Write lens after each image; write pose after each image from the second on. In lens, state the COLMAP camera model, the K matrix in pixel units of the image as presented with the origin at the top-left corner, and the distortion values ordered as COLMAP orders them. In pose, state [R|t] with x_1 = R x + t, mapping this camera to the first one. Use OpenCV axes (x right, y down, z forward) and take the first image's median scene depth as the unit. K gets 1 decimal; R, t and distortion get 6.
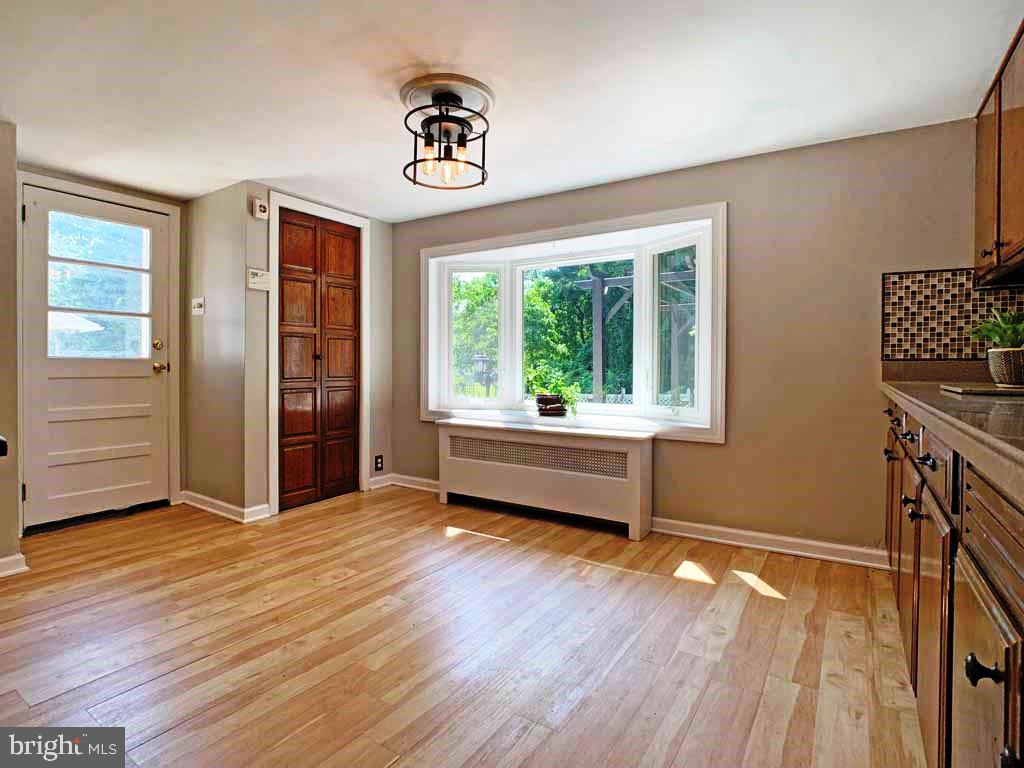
lens RADIAL K [[525.4, 0, 511.7], [0, 525.4, 377.0], [0, 0, 1]] dist [-0.039892, 0.012918]
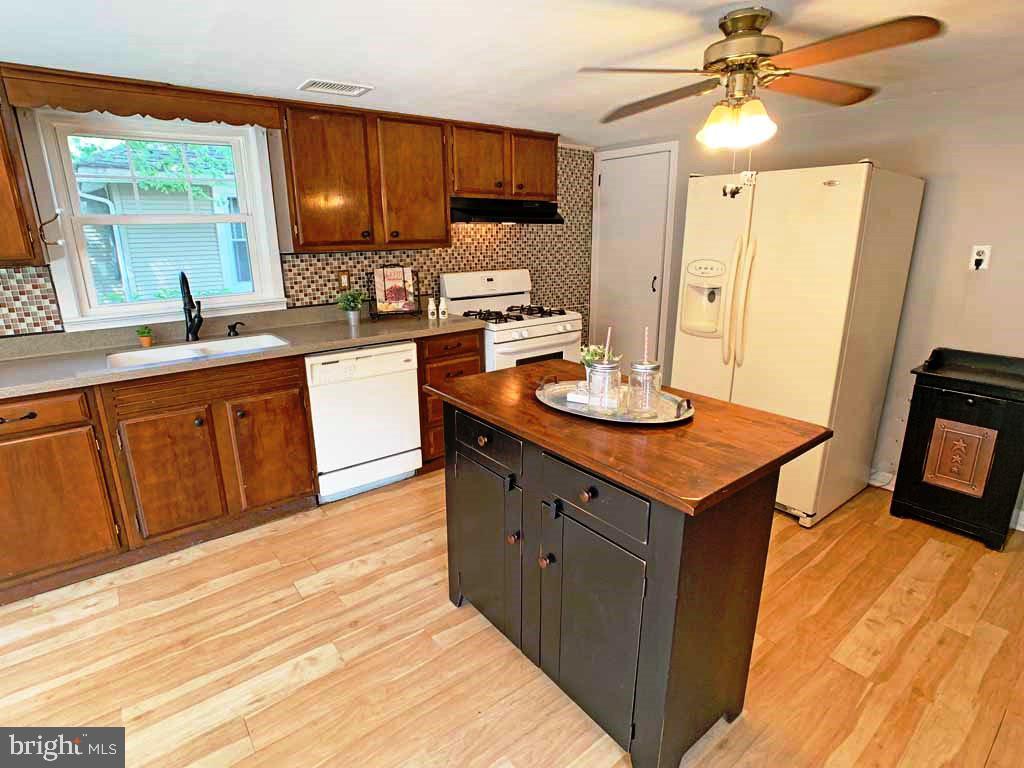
lens RADIAL K [[525.4, 0, 505.5], [0, 525.4, 375.3], [0, 0, 1]] dist [-0.039892, 0.012918]
pose [[-0.948608, -0.073032, 0.307911, -0.482617], [0.016303, 0.960435, 0.278028, -0.161012], [-0.316033, 0.268759, -0.909885, 0.731040]]
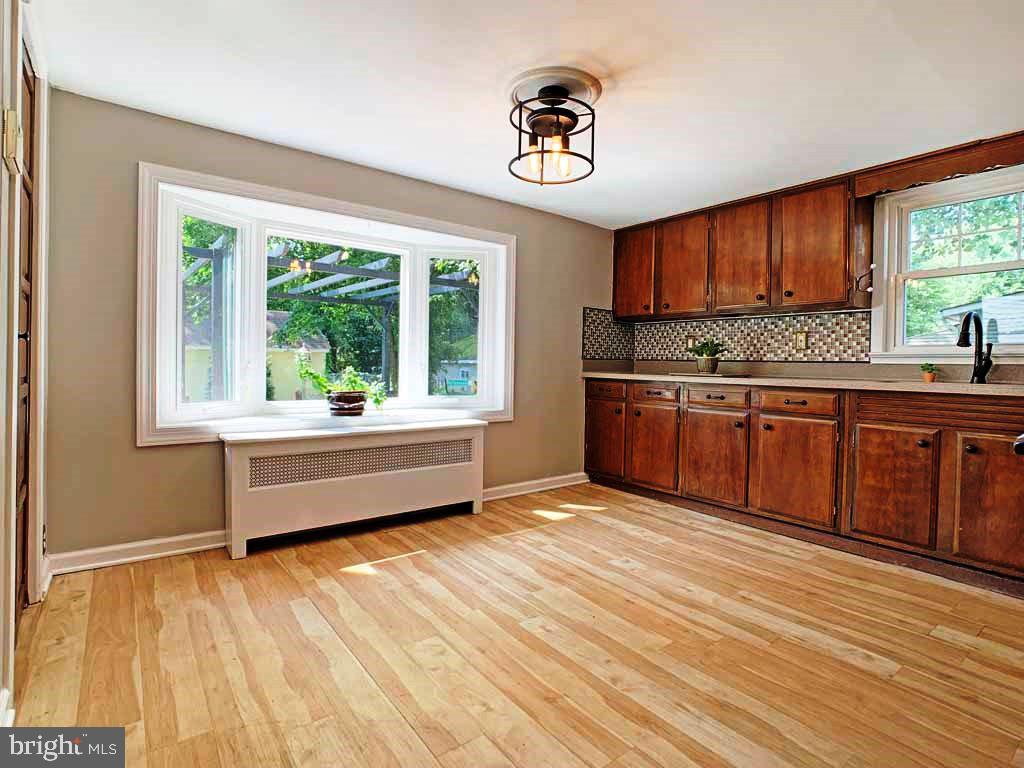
lens RADIAL K [[525.4, 0, 510.6], [0, 525.4, 371.7], [0, 0, 1]] dist [-0.039892, 0.012918]
pose [[0.327540, -0.014191, 0.944731, -0.783905], [0.003891, 0.999899, 0.013670, -0.012283], [-0.944829, -0.000801, 0.327562, 0.536754]]
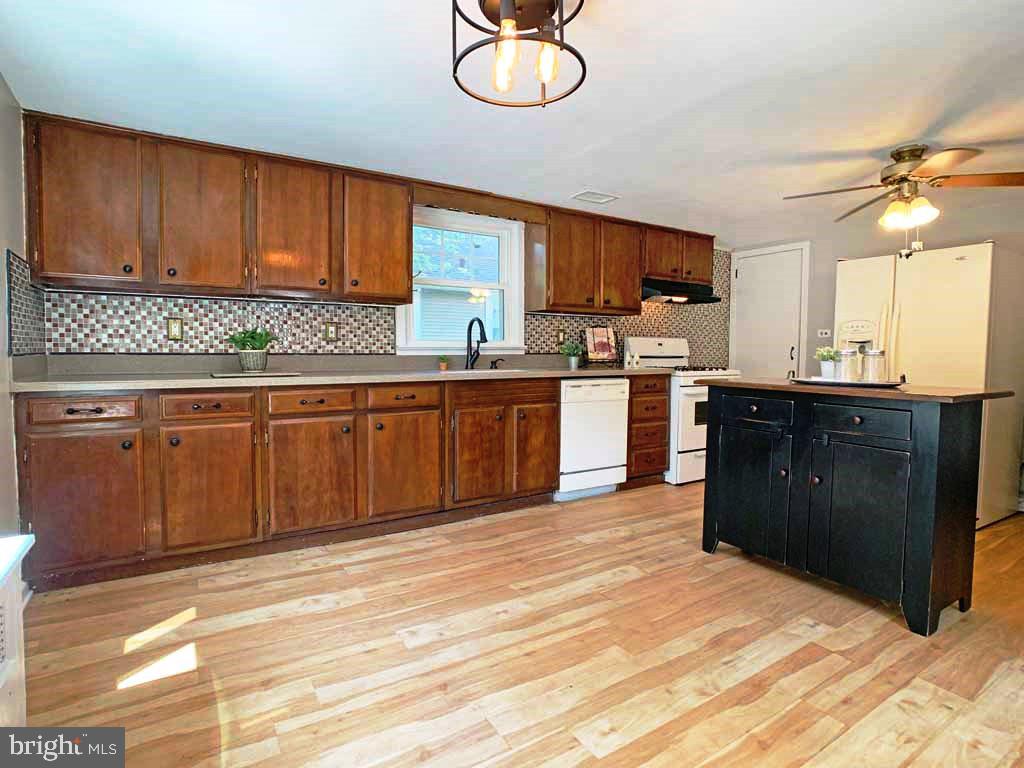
lens RADIAL K [[525.4, 0, 512.1], [0, 525.4, 373.2], [0, 0, 1]] dist [-0.039892, 0.012918]
pose [[-0.913051, -0.026432, 0.406988, -0.276933], [-0.000213, 0.997929, 0.064332, -0.046751], [-0.407845, 0.058652, -0.911165, 1.150207]]
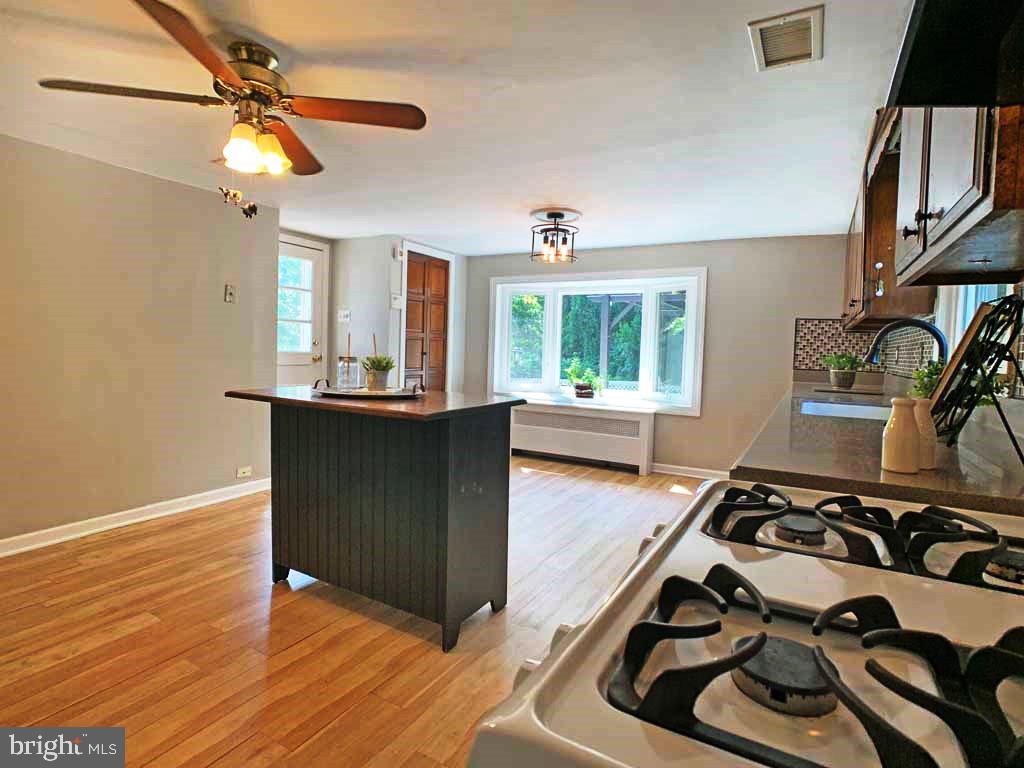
lens RADIAL K [[525.4, 0, 506.0], [0, 525.4, 377.1], [0, 0, 1]] dist [-0.039892, 0.012918]
pose [[0.998533, 0.025308, 0.047875, -0.255492], [-0.026817, 0.999155, 0.031142, -0.028122], [-0.047046, -0.032380, 0.998368, -0.547008]]
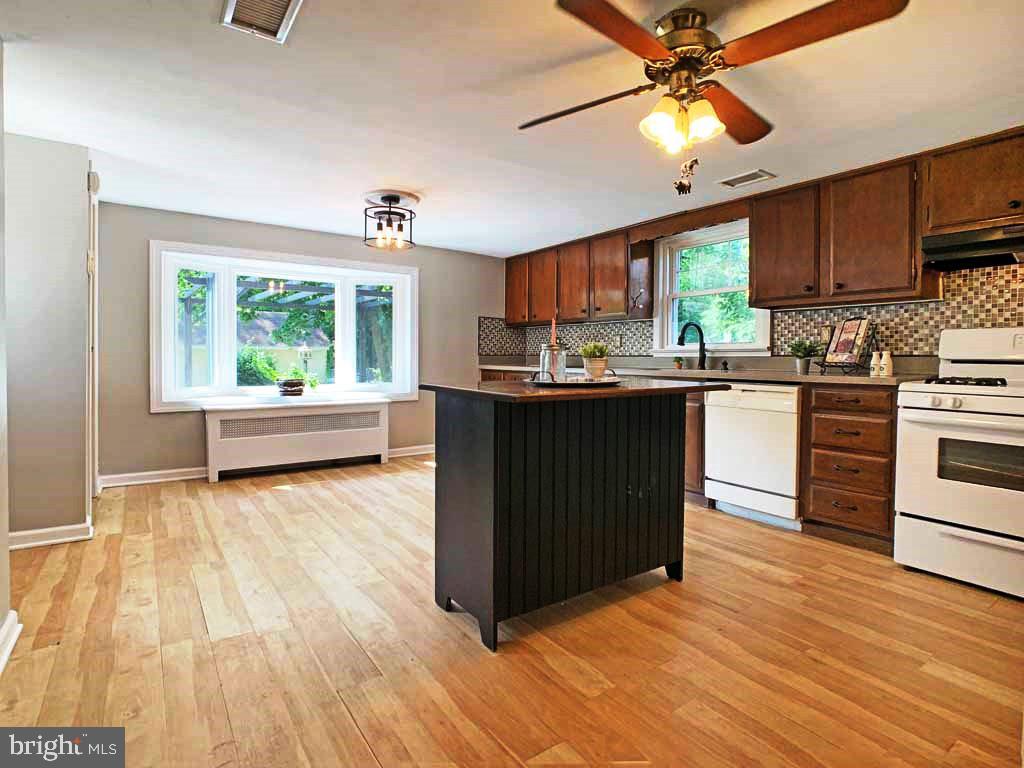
lens RADIAL K [[525.4, 0, 517.8], [0, 525.4, 367.3], [0, 0, 1]] dist [-0.039892, 0.012918]
pose [[0.345600, -0.019464, 0.938180, -1.112120], [0.013878, 0.999782, 0.015630, -0.010788], [-0.938279, 0.007618, 0.345794, 0.037033]]
